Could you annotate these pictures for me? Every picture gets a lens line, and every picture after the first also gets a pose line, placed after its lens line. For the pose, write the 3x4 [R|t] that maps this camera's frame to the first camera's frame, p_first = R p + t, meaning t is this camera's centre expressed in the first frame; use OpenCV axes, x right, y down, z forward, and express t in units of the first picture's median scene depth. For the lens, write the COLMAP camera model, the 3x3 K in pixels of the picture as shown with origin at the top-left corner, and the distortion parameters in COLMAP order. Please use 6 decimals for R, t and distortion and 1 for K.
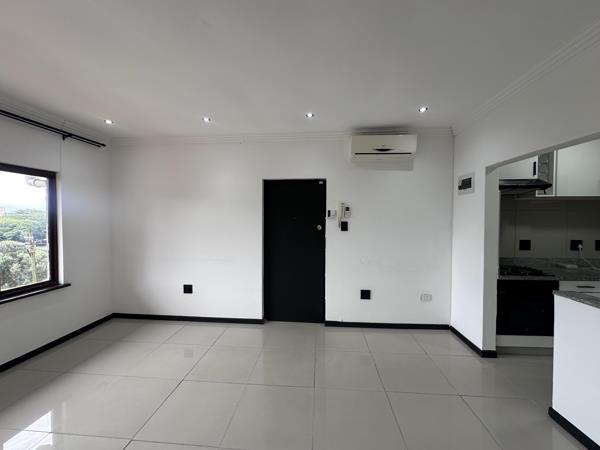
lens RADIAL K [[239.7, 0, 299.1], [0, 239.7, 222.9], [0, 0, 1]] dist [0.002054, 0.000055]
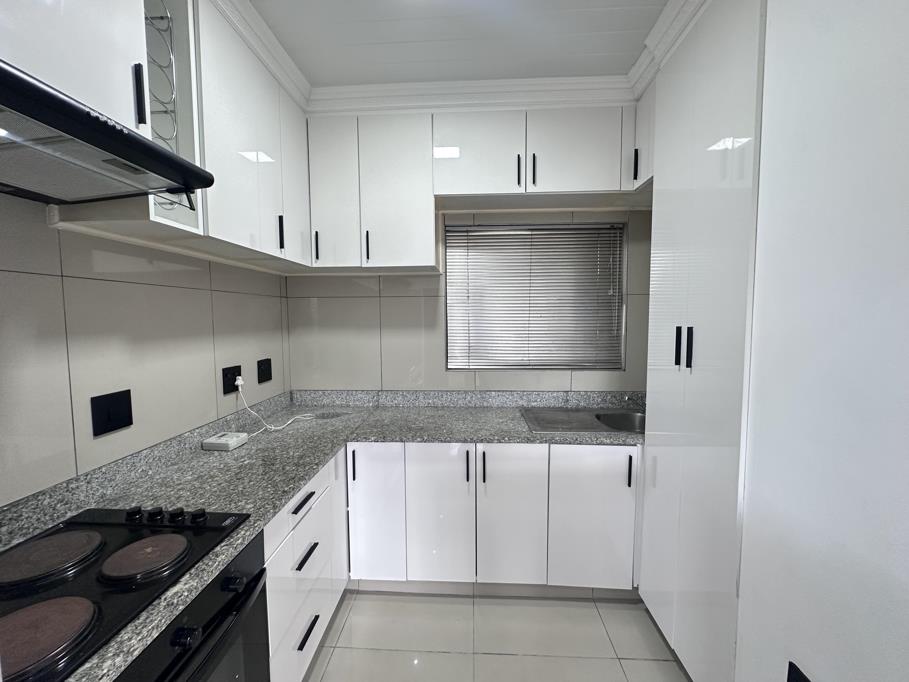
lens RADIAL K [[363.2, 0, 454.5], [0, 363.2, 339.7], [0, 0, 1]] dist [0.002054, 0.000055]
pose [[-0.029860, -0.070586, 0.997059, 0.548228], [0.029924, 0.996993, 0.071477, -0.004644], [-0.999106, 0.031970, -0.027658, 0.646712]]
